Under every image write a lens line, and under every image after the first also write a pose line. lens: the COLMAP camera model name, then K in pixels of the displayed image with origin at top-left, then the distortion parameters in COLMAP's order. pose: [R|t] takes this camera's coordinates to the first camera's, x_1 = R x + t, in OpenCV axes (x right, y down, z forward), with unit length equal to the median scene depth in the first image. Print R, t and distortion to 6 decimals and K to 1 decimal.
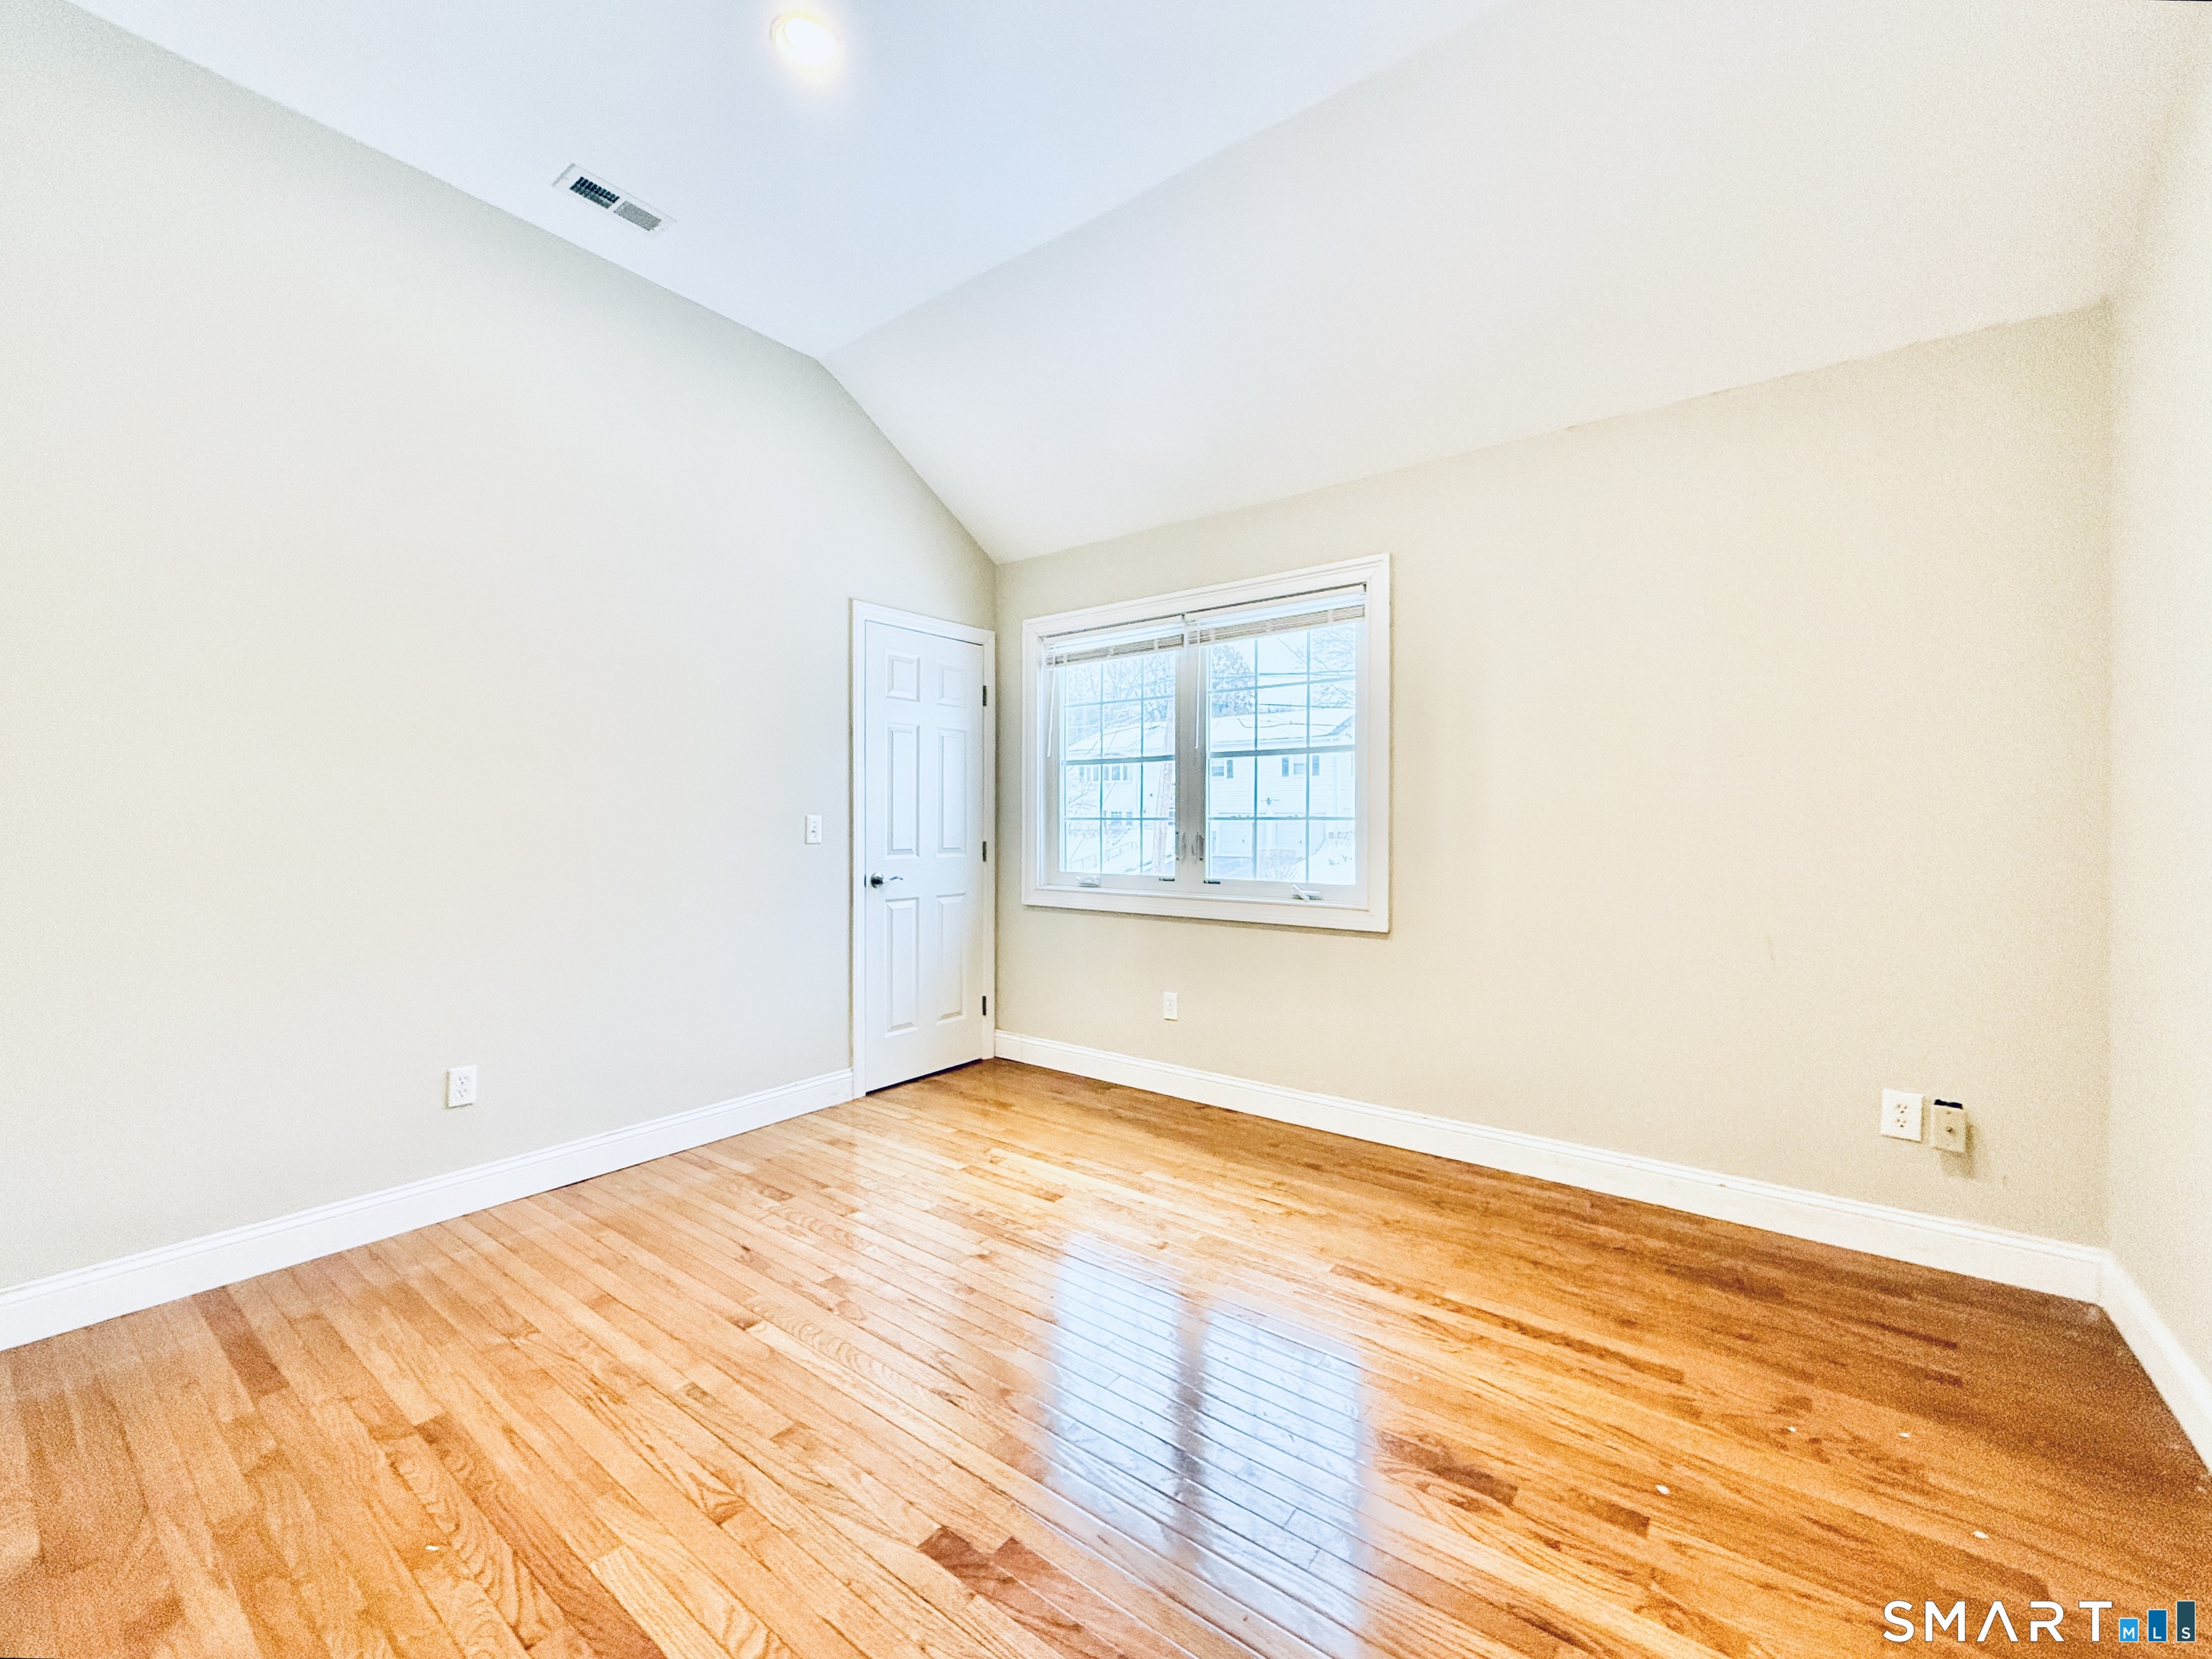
lens RADIAL K [[897.4, 0, 1098.8], [0, 897.4, 829.2], [0, 0, 1]] dist [0.001085, 0.000526]
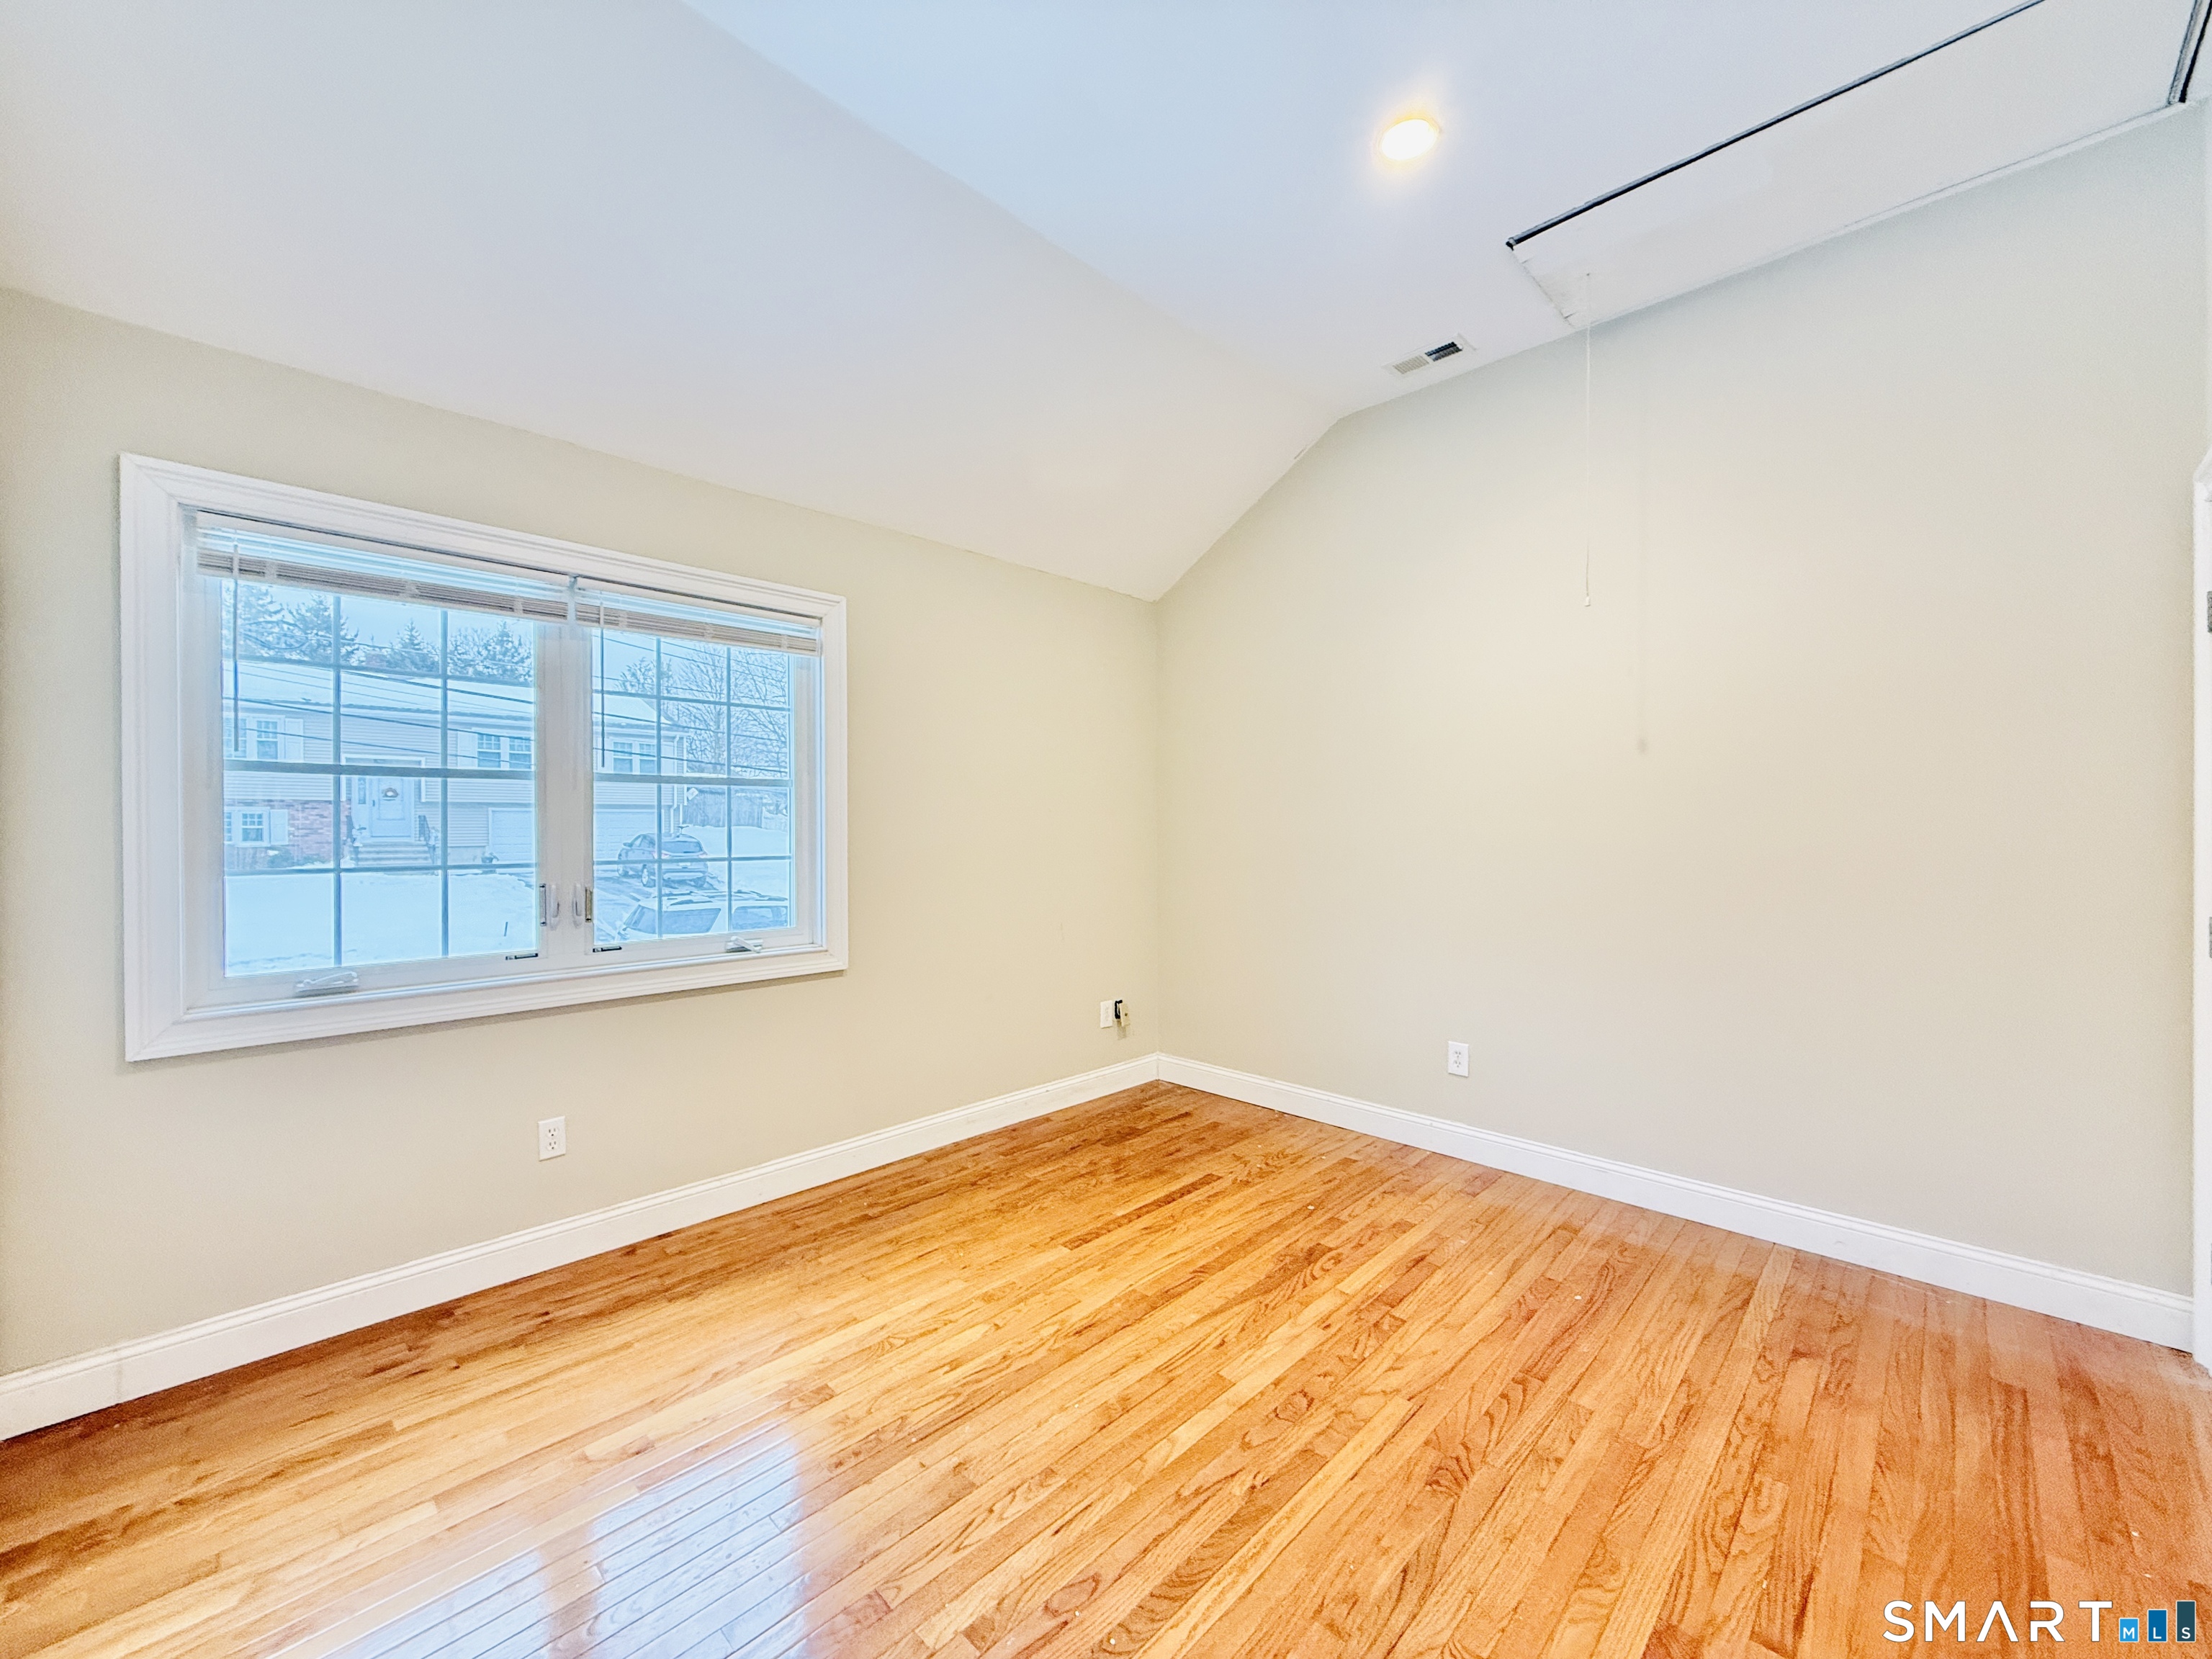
lens RADIAL K [[879.3, 0, 1099.3], [0, 879.3, 829.7], [0, 0, 1]] dist [-0.000343, 0.000401]
pose [[0.125044, -0.007831, 0.992120, -0.724435], [0.010927, 0.999919, 0.006515, -0.053717], [-0.992091, 0.010026, 0.125120, 0.672144]]
